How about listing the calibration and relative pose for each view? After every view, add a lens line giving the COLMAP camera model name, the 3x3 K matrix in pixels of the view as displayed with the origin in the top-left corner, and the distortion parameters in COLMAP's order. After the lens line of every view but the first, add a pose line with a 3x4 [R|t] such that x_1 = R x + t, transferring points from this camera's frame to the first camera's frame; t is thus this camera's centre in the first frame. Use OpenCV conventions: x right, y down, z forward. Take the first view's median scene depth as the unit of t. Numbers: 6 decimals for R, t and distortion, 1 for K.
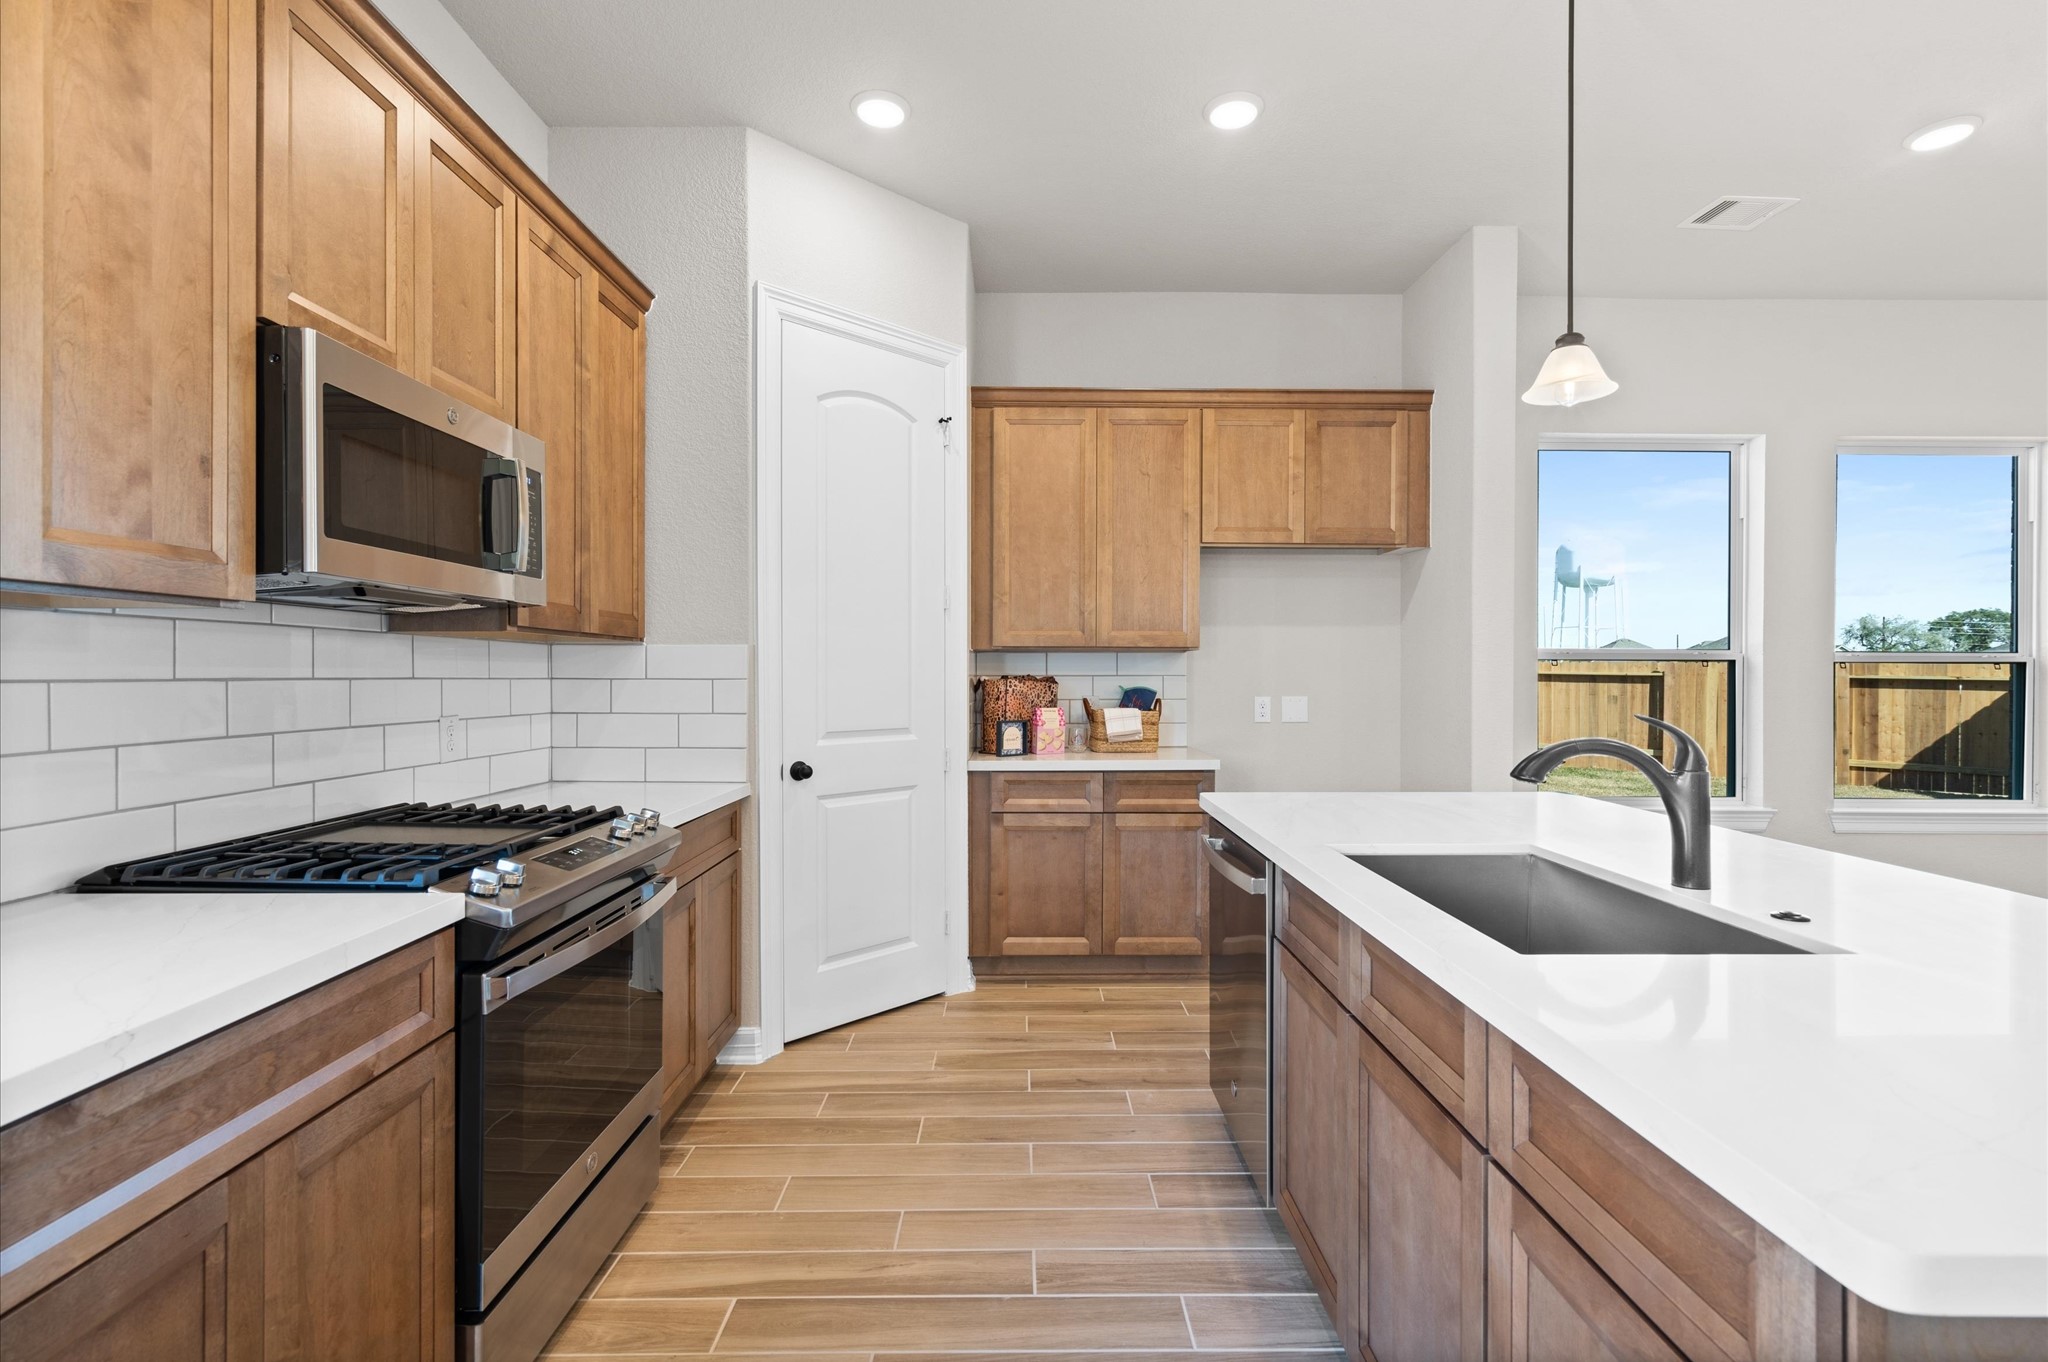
lens RADIAL K [[924.7, 0, 1025.4], [0, 924.7, 675.6], [0, 0, 1]] dist [-0.004340, 0.001038]
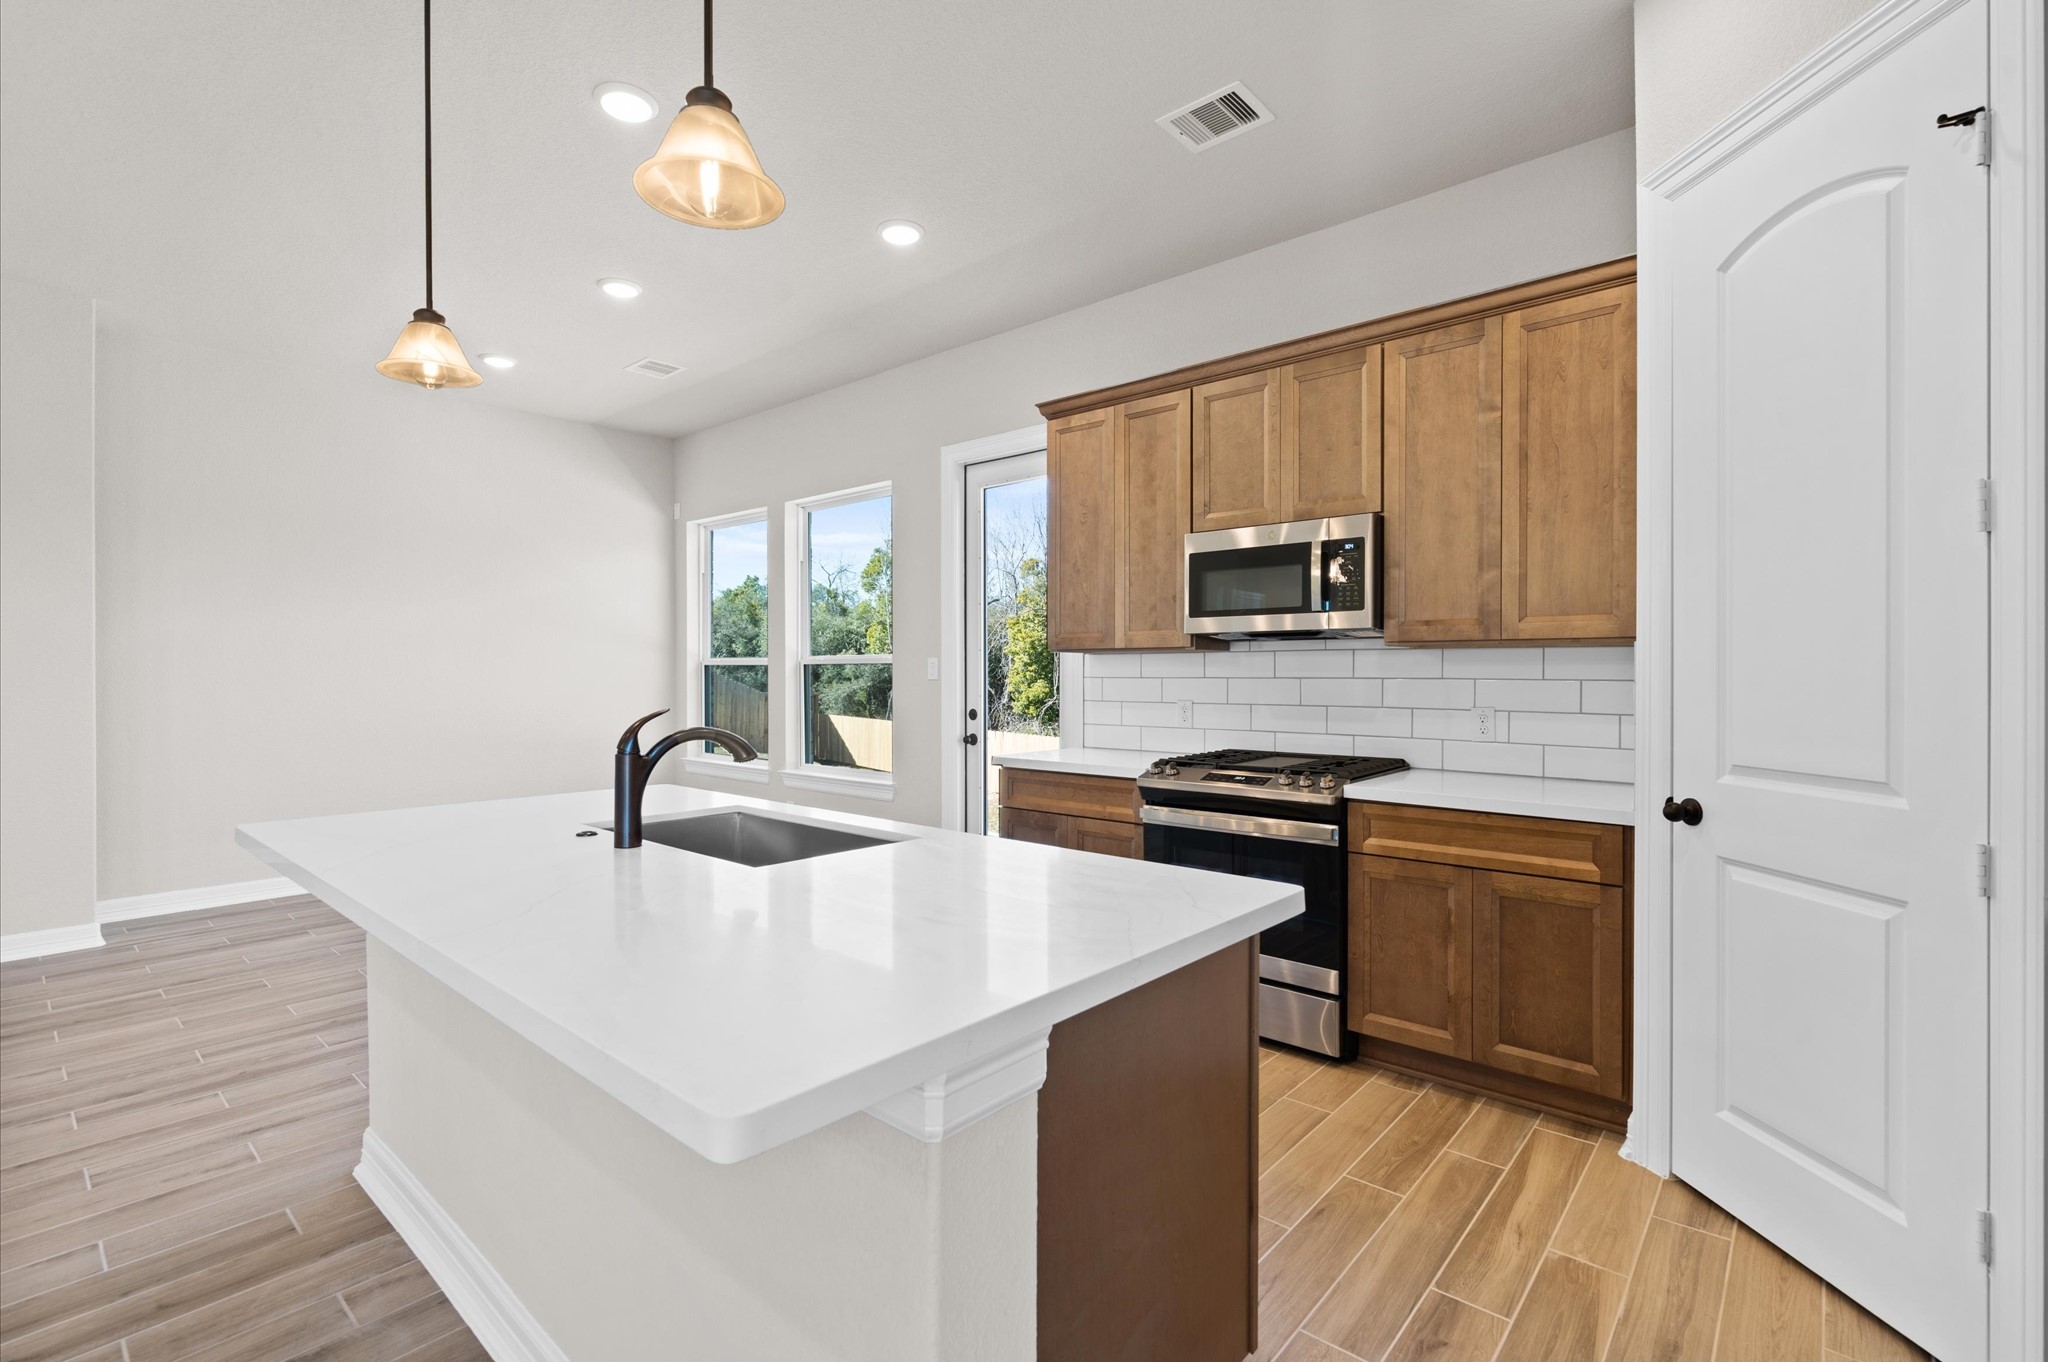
lens RADIAL K [[924.7, 0, 1020.3], [0, 924.7, 672.8], [0, 0, 1]] dist [-0.004340, 0.001038]
pose [[-0.667450, -0.001254, -0.744653, 0.600581], [-0.002832, 0.999996, 0.000855, -0.003844], [0.744649, 0.002680, -0.667451, 1.030820]]
